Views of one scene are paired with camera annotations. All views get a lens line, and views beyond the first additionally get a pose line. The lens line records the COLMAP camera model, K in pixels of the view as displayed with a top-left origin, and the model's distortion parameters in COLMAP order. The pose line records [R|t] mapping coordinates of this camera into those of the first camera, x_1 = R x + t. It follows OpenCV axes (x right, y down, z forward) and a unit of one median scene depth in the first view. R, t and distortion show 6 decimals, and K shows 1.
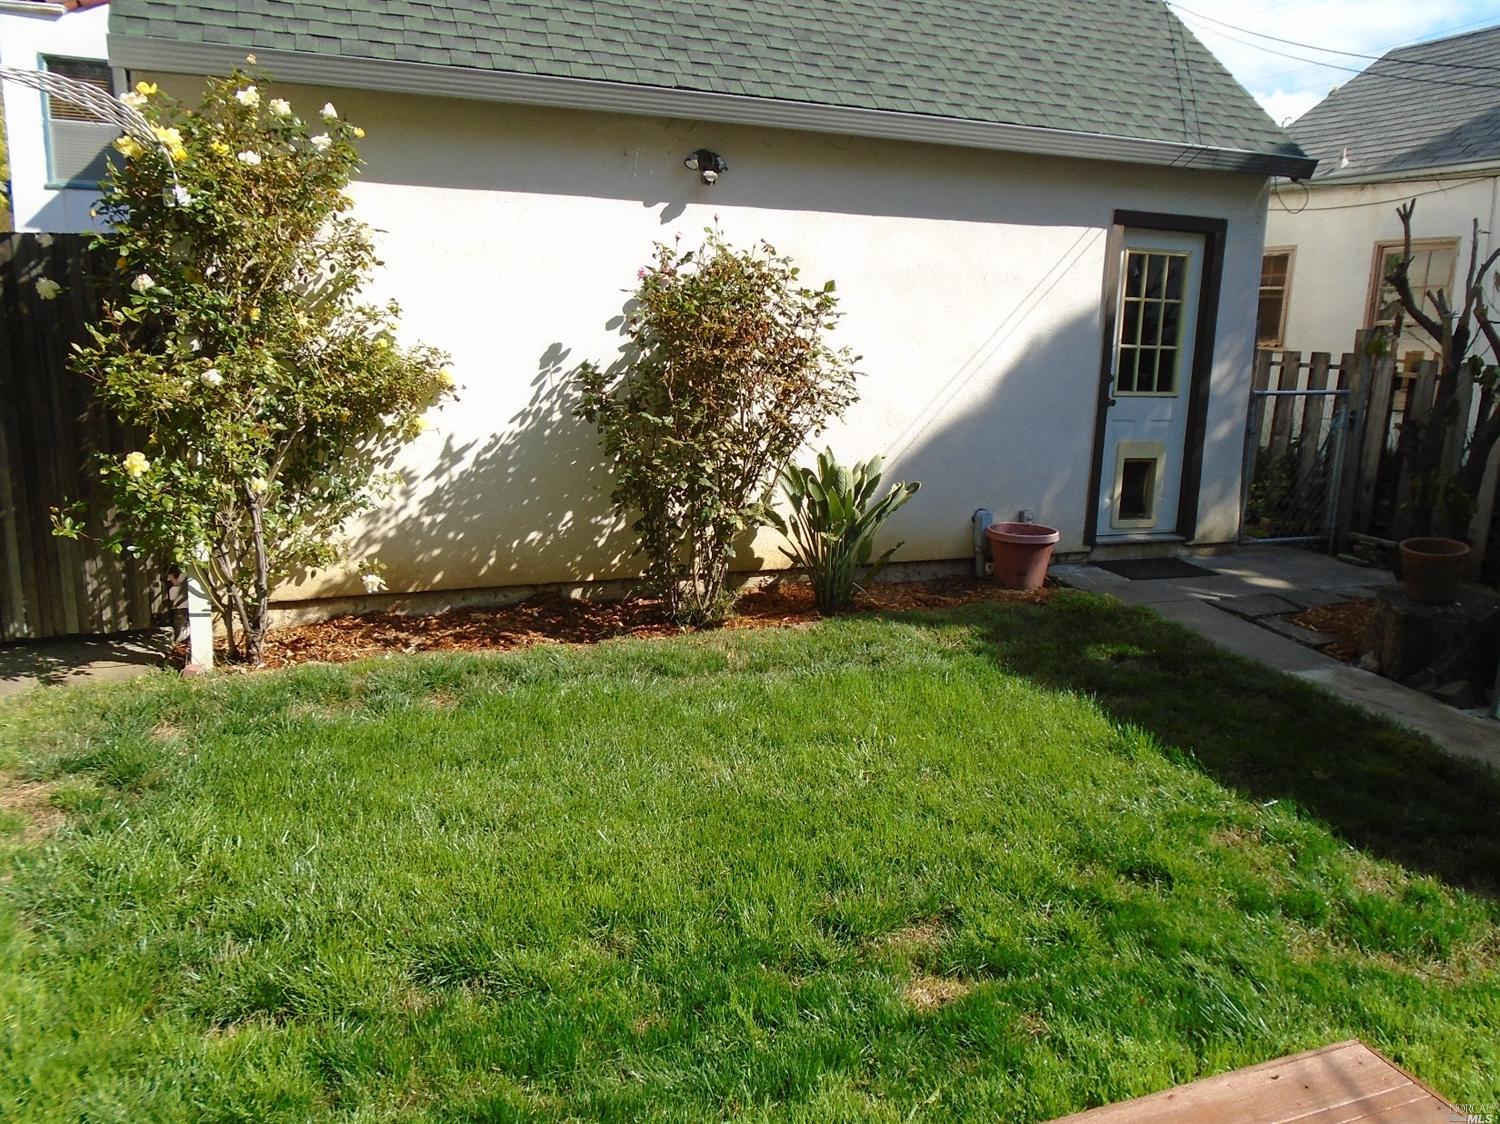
lens RADIAL K [[1151.0, 0, 750.0], [0, 1151.0, 559.9], [0, 0, 1]] dist [-0.006157, 0.005142]
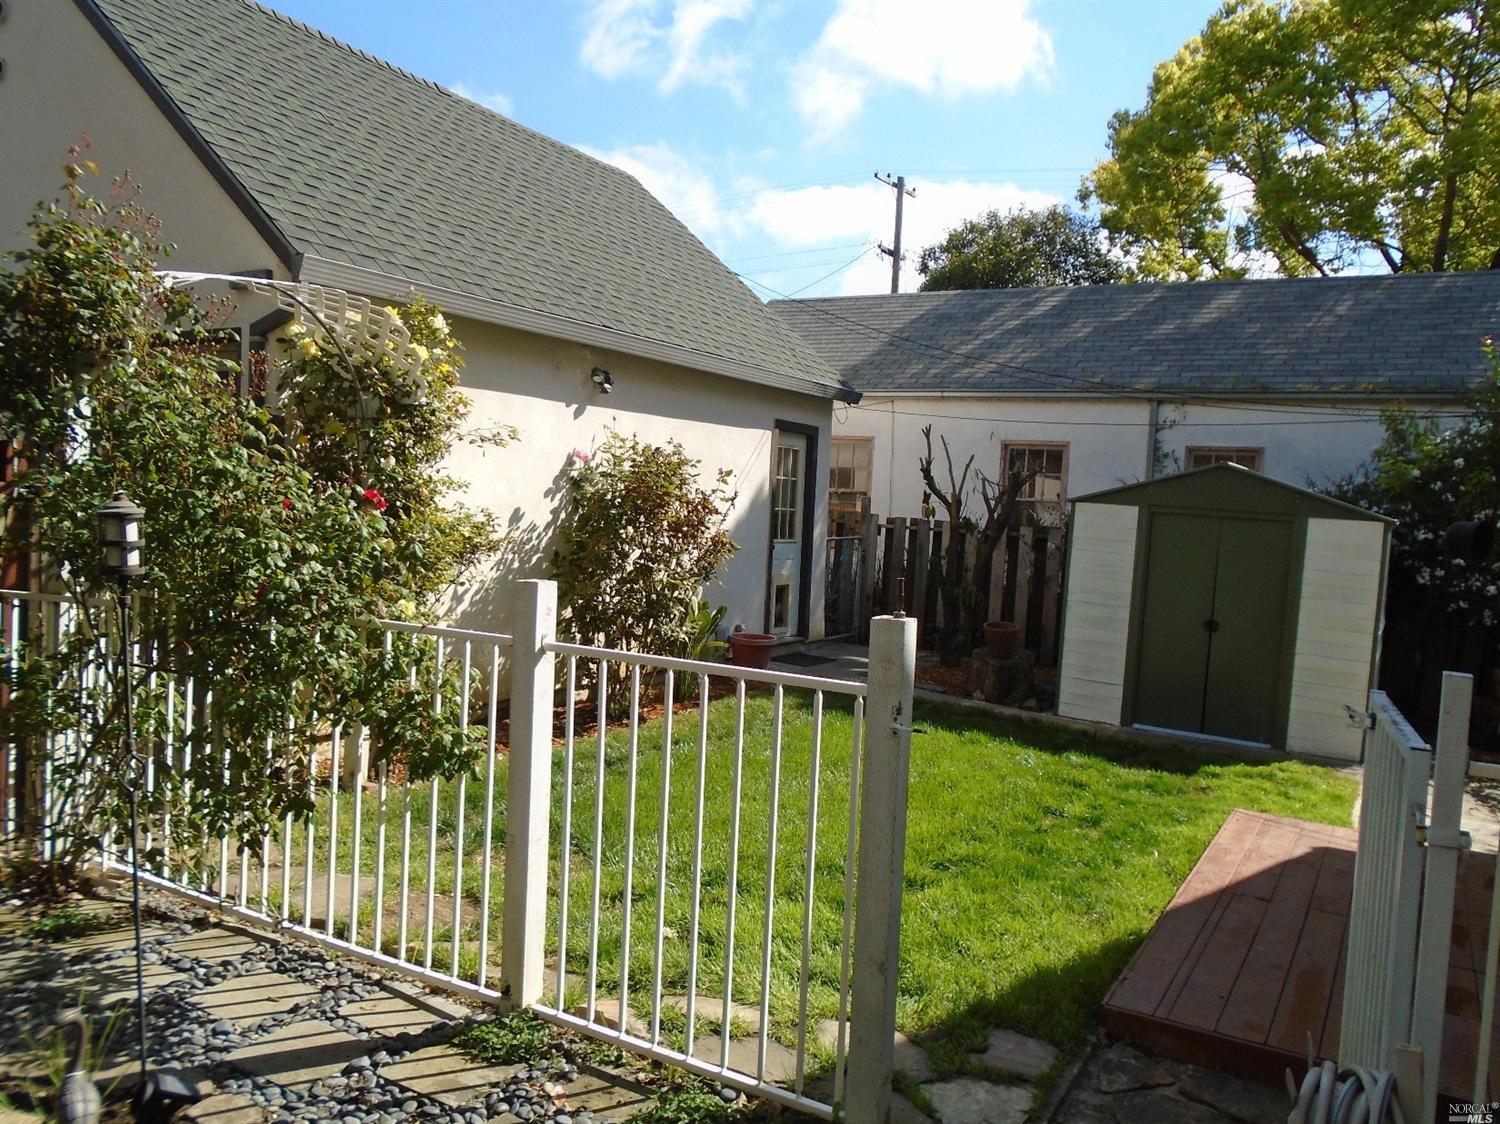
lens RADIAL K [[1151.0, 0, 751.3], [0, 1151.0, 563.8], [0, 0, 1]] dist [-0.006157, 0.005142]
pose [[0.783834, -0.024399, 0.620491, -0.745145], [0.095775, 0.992021, -0.081979, 0.003155], [-0.613540, 0.123686, 0.779917, -0.147054]]
